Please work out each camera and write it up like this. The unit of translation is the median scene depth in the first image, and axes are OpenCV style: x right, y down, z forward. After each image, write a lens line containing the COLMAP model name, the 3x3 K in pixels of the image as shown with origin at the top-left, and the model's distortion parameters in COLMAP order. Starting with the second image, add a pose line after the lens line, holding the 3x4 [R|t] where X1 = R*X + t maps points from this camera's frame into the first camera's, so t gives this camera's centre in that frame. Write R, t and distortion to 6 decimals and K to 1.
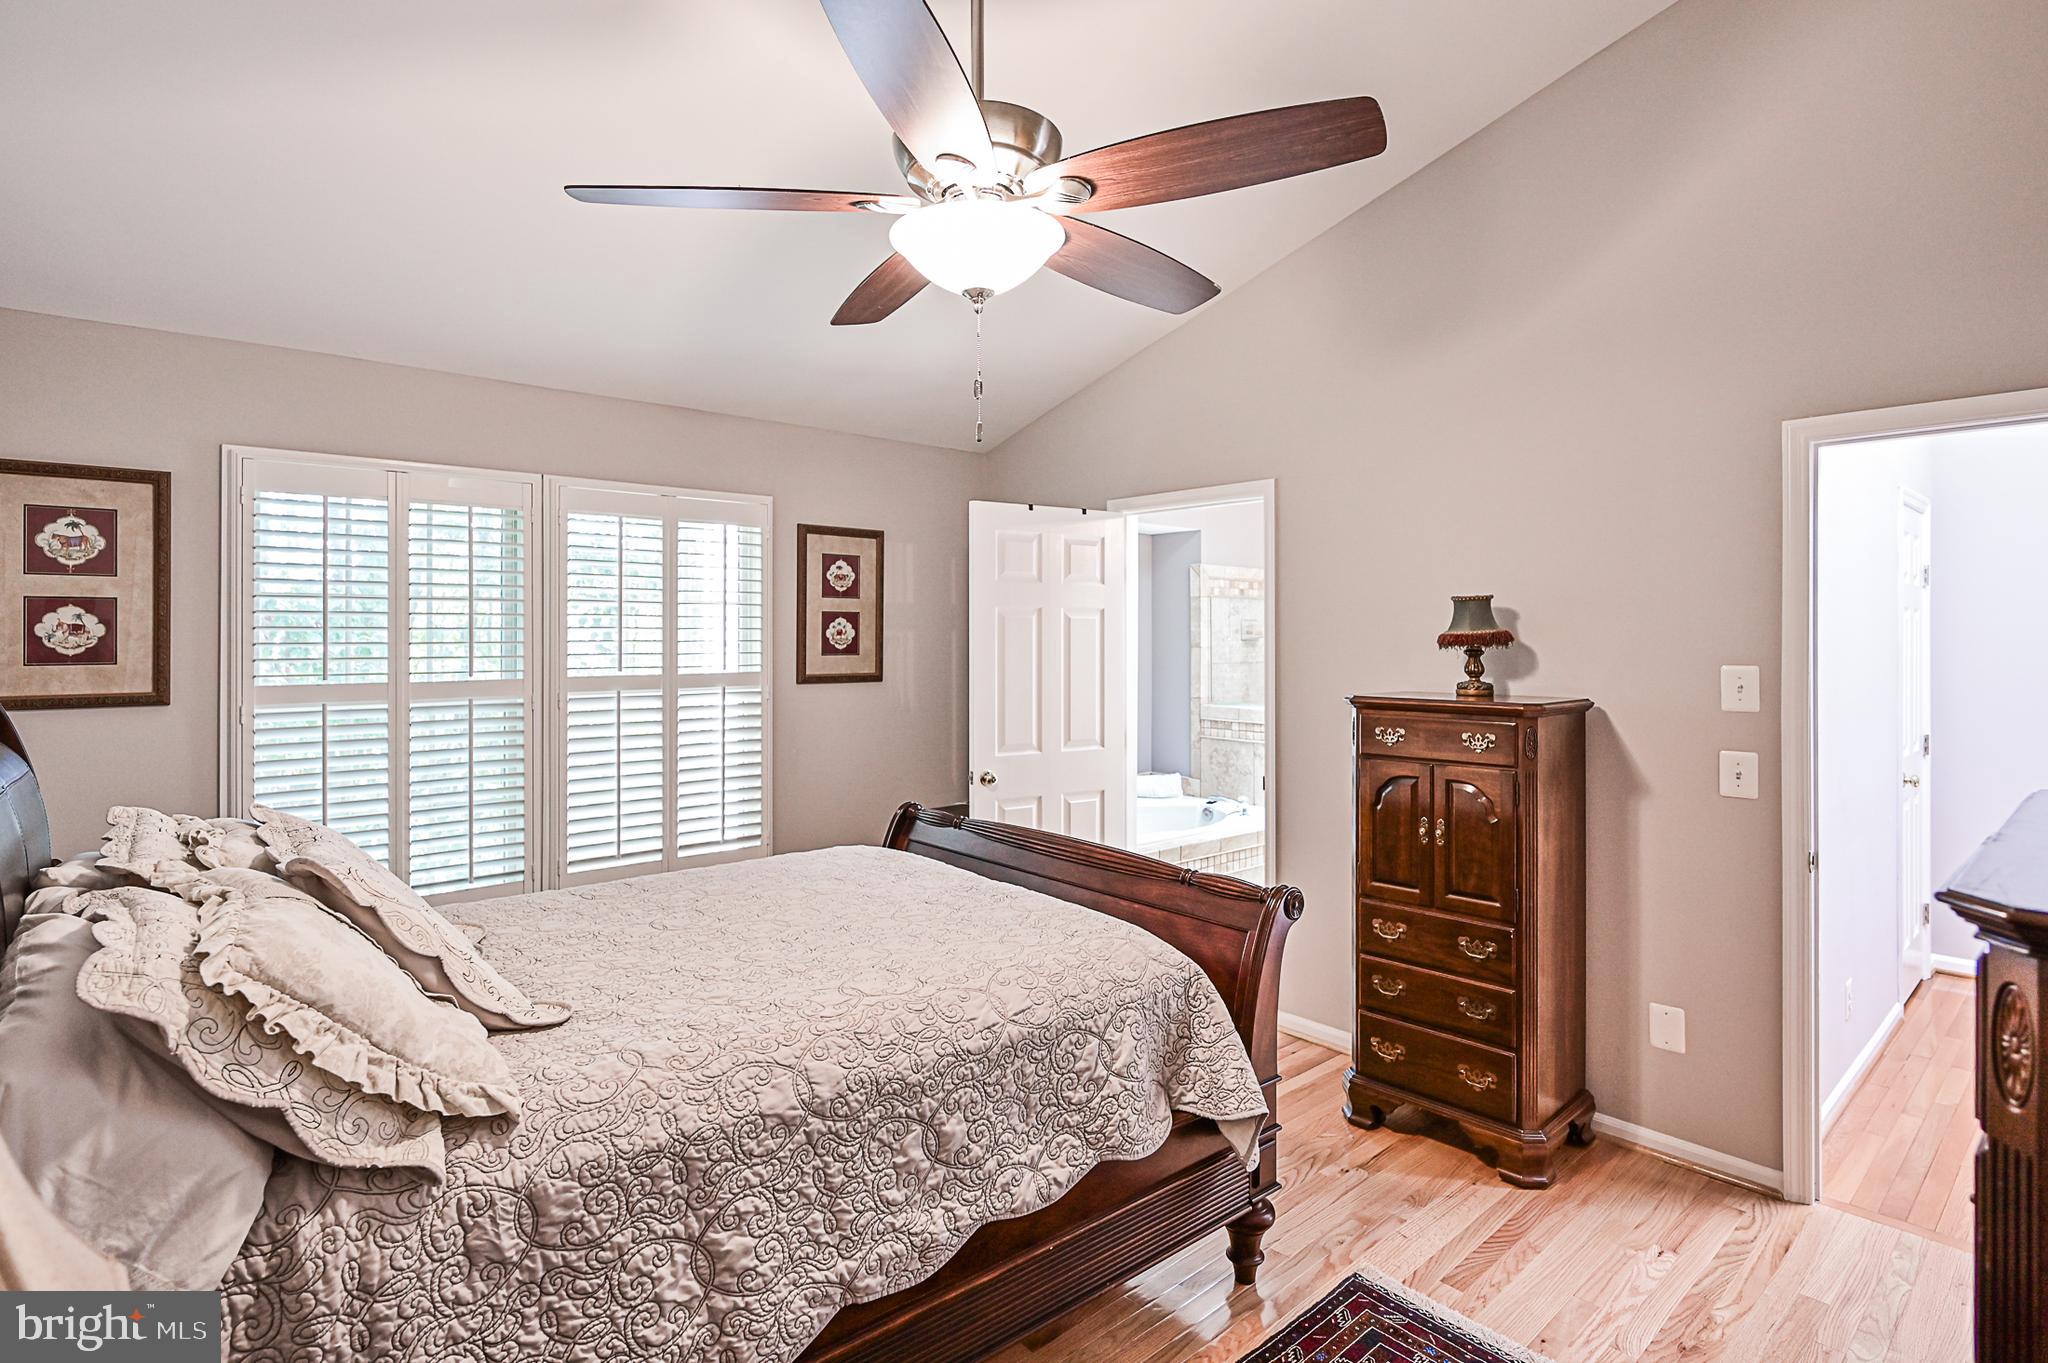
lens RADIAL K [[968.6, 0, 1021.3], [0, 968.6, 673.5], [0, 0, 1]] dist [0.002020, -0.000204]
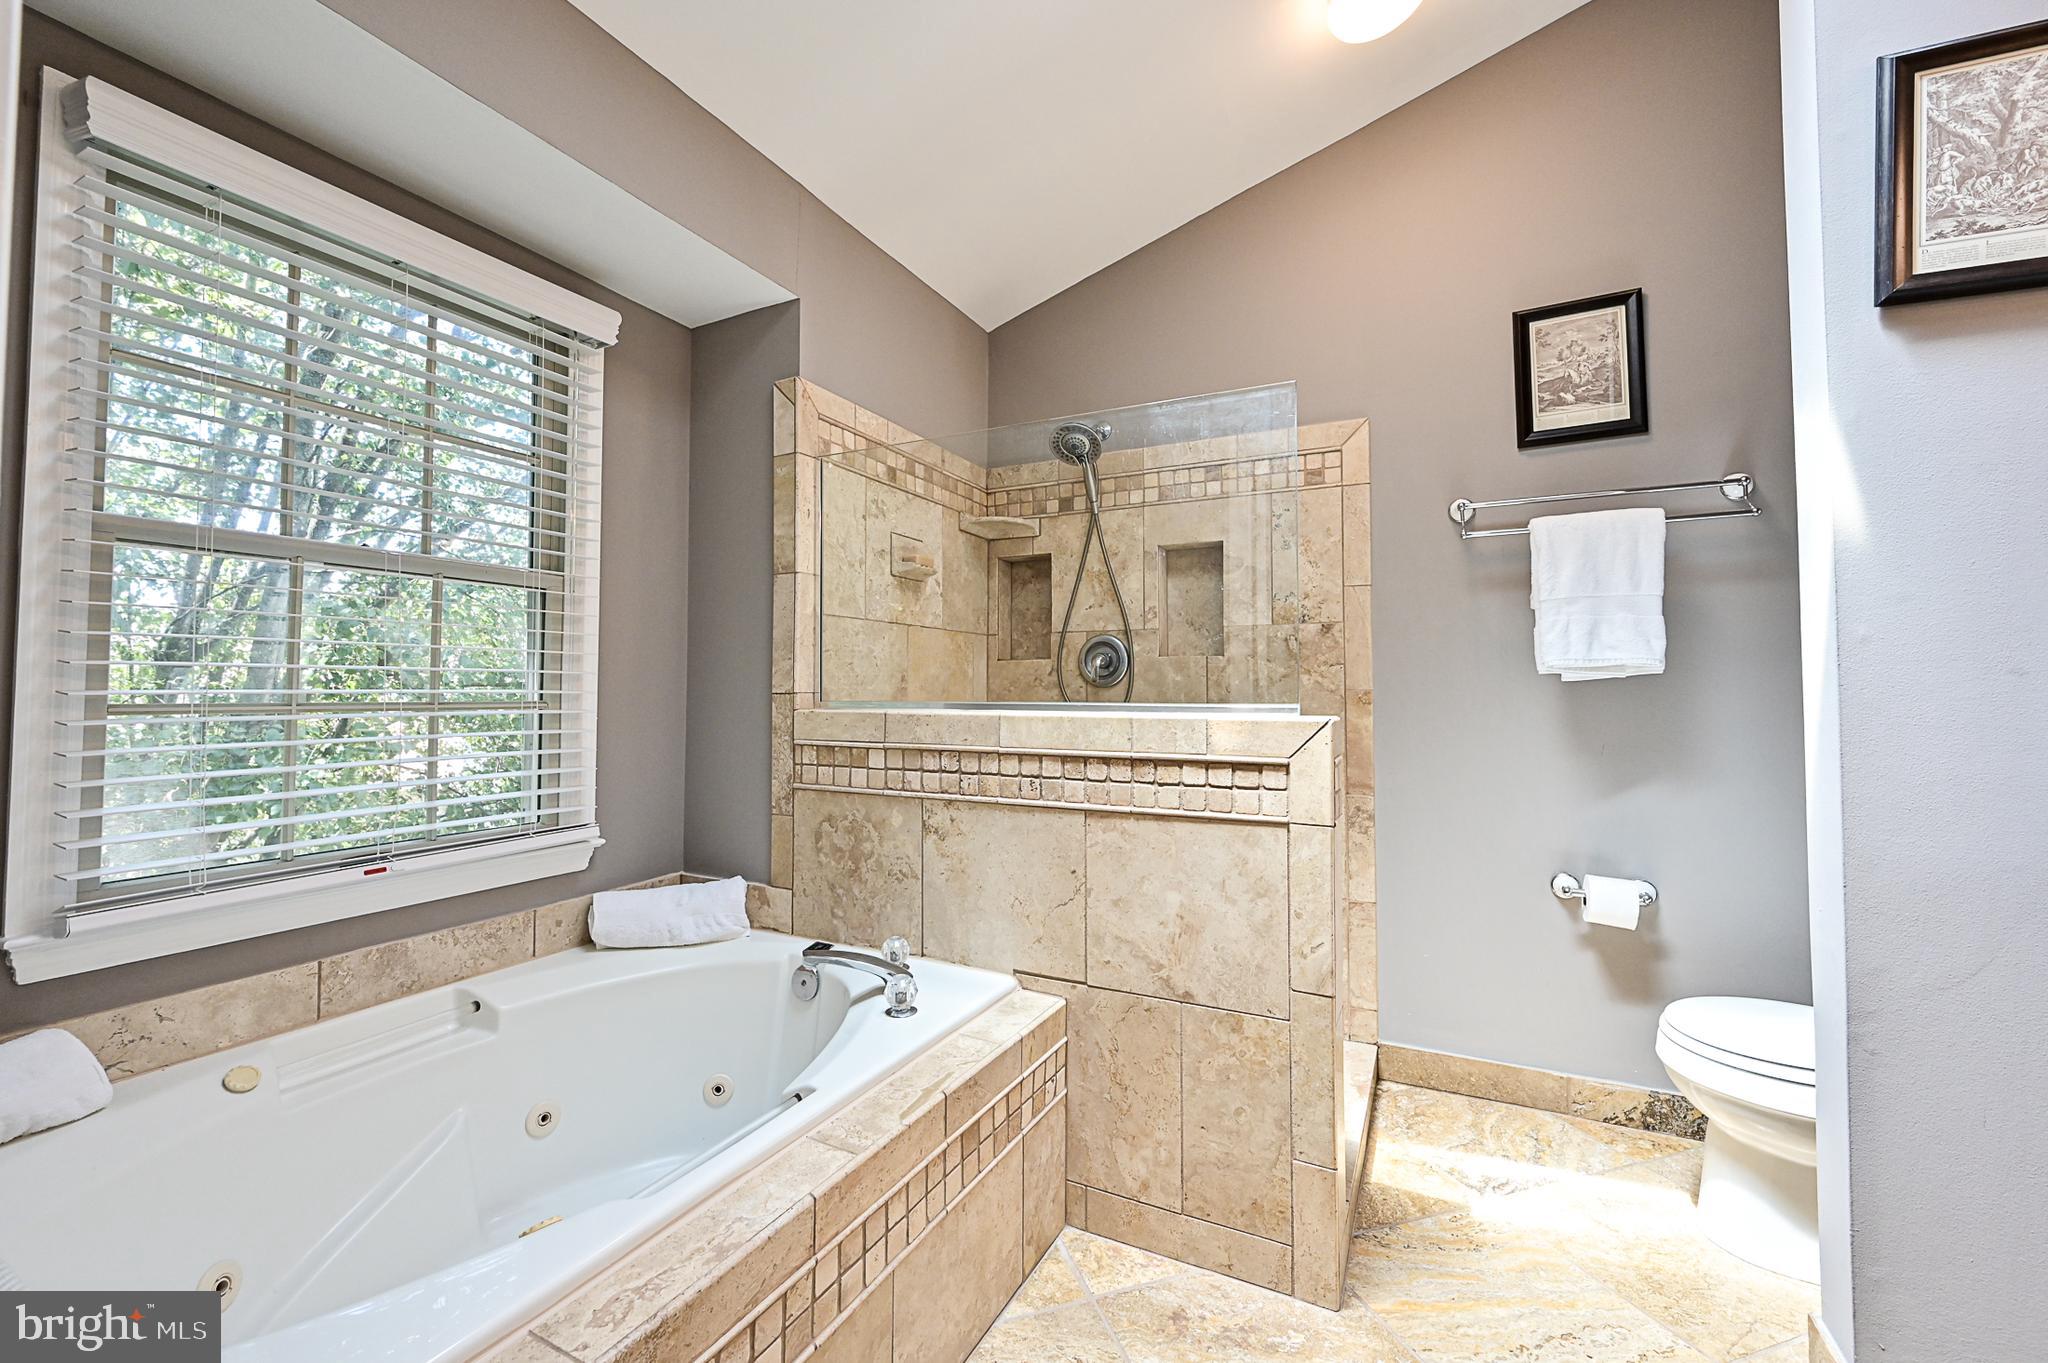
lens RADIAL K [[816.7, 0, 1024.9], [0, 816.7, 680.2], [0, 0, 1]] dist [0.002502, 0.000327]
pose [[0.924569, 0.008240, 0.380925, 0.142077], [-0.000380, 0.999786, -0.020704, 0.026858], [-0.381014, 0.018998, 0.924374, 0.633267]]
